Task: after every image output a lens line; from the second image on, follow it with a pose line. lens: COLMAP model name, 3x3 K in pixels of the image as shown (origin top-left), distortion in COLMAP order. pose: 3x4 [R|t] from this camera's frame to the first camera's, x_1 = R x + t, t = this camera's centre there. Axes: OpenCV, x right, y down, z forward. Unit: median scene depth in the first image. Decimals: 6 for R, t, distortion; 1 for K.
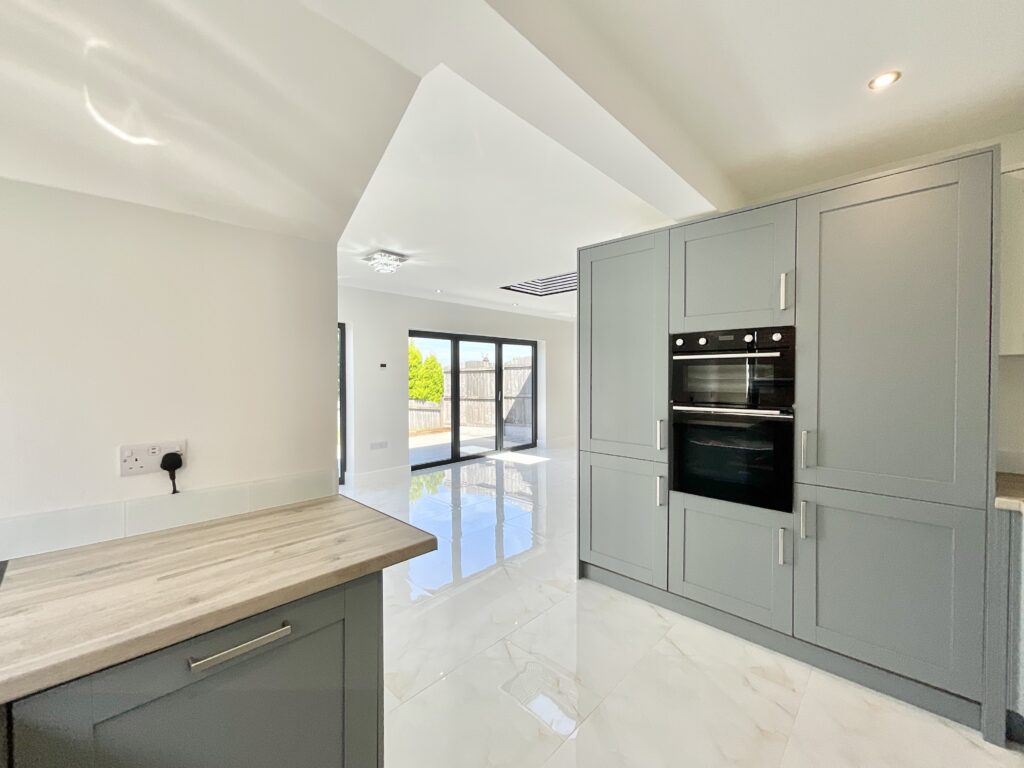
lens RADIAL K [[414.8, 0, 512.2], [0, 414.8, 382.4], [0, 0, 1]] dist [-0.000087, -0.000917]
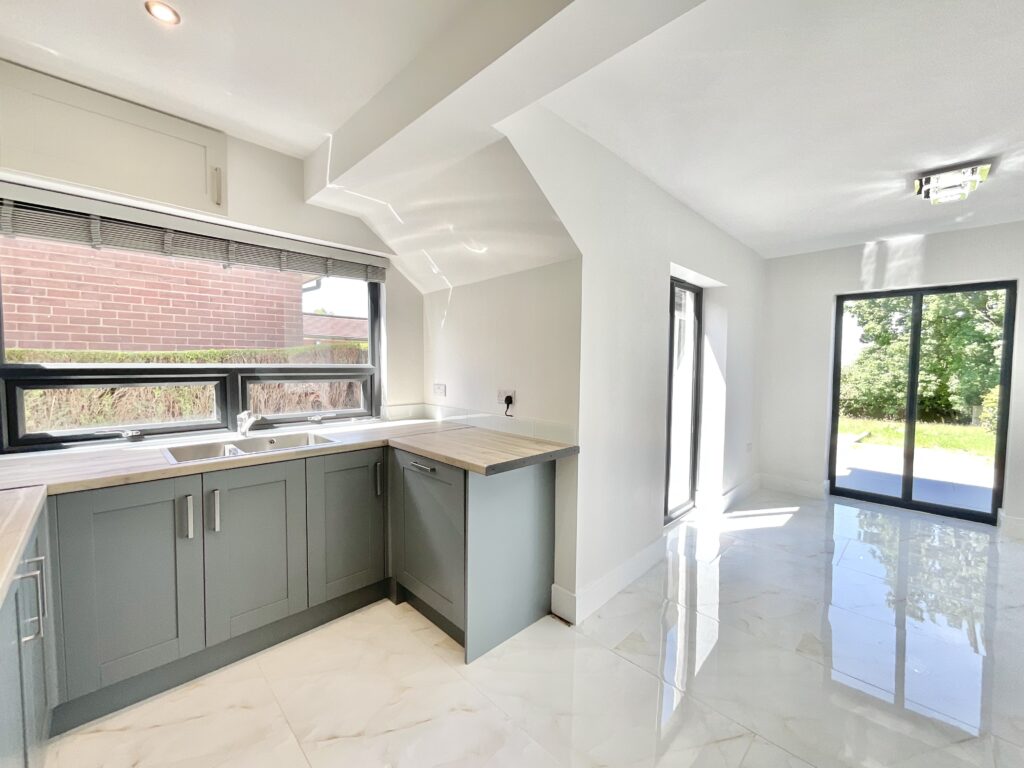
lens RADIAL K [[414.8, 0, 512.2], [0, 414.8, 382.4], [0, 0, 1]] dist [-0.000087, -0.000917]
pose [[-0.055385, 0.060999, -0.996600, 1.186192], [-0.030196, 0.997573, 0.062737, -0.019752], [0.998008, 0.033568, -0.053409, 1.140765]]
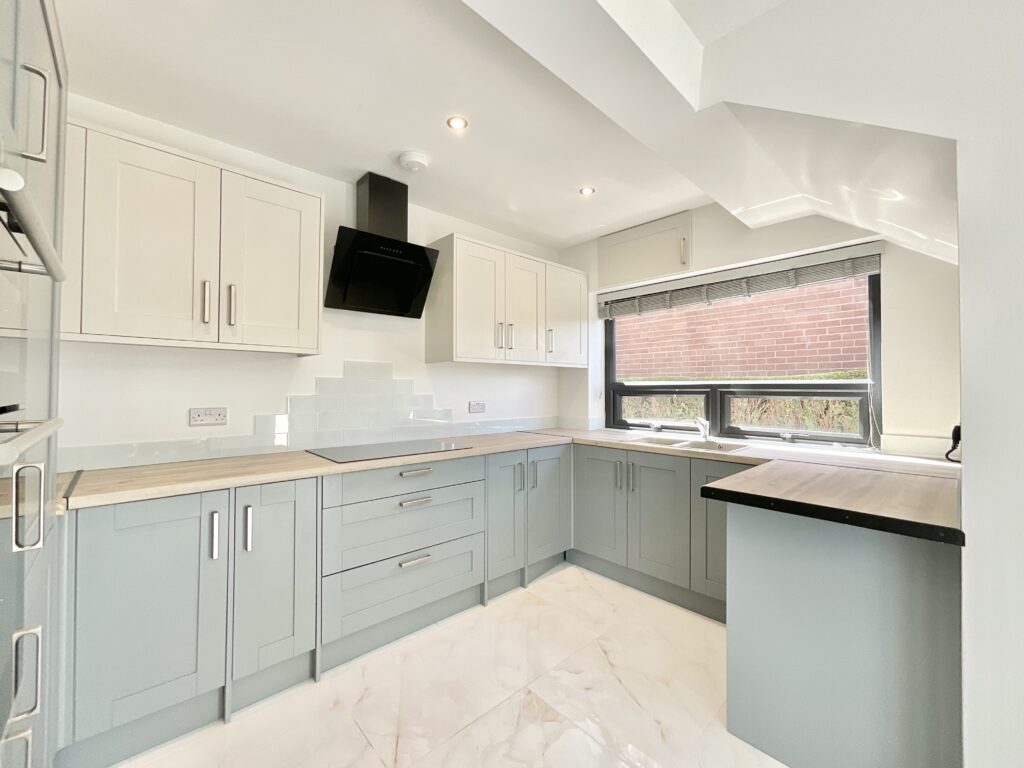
lens RADIAL K [[414.8, 0, 512.2], [0, 414.8, 382.4], [0, 0, 1]] dist [-0.000087, -0.000917]
pose [[-0.996179, 0.014318, 0.086157, 0.270395], [0.014910, 0.999869, 0.006237, 0.031201], [-0.086056, 0.007498, -0.996262, 2.246318]]
